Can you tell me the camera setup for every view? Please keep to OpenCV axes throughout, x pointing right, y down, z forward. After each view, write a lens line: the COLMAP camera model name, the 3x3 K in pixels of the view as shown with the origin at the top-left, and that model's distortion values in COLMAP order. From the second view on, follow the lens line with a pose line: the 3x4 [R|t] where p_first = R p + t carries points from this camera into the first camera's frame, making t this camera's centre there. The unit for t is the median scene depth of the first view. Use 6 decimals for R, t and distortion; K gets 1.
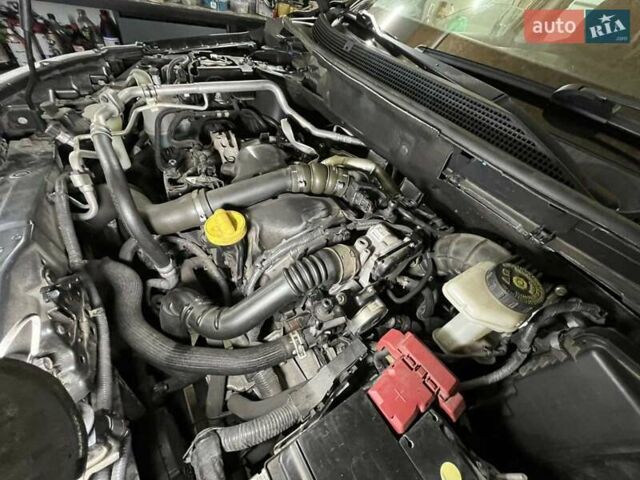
lens RADIAL K [[247.3, 0, 325.2], [0, 247.3, 256.0], [0, 0, 1]] dist [-0.000787, -0.000050]
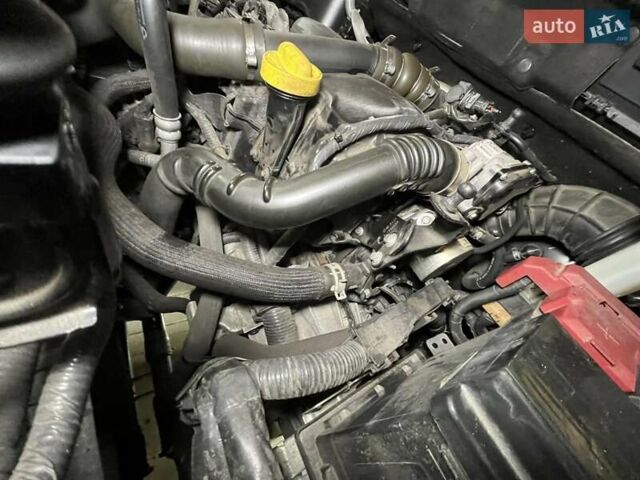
lens RADIAL K [[247.3, 0, 325.2], [0, 247.3, 256.0], [0, 0, 1]] dist [-0.000787, -0.000050]
pose [[0.963895, 0.217544, 0.153562, -0.304273], [-0.219838, 0.975534, -0.002087, 0.329678], [-0.150259, -0.031747, 0.988137, 0.323022]]
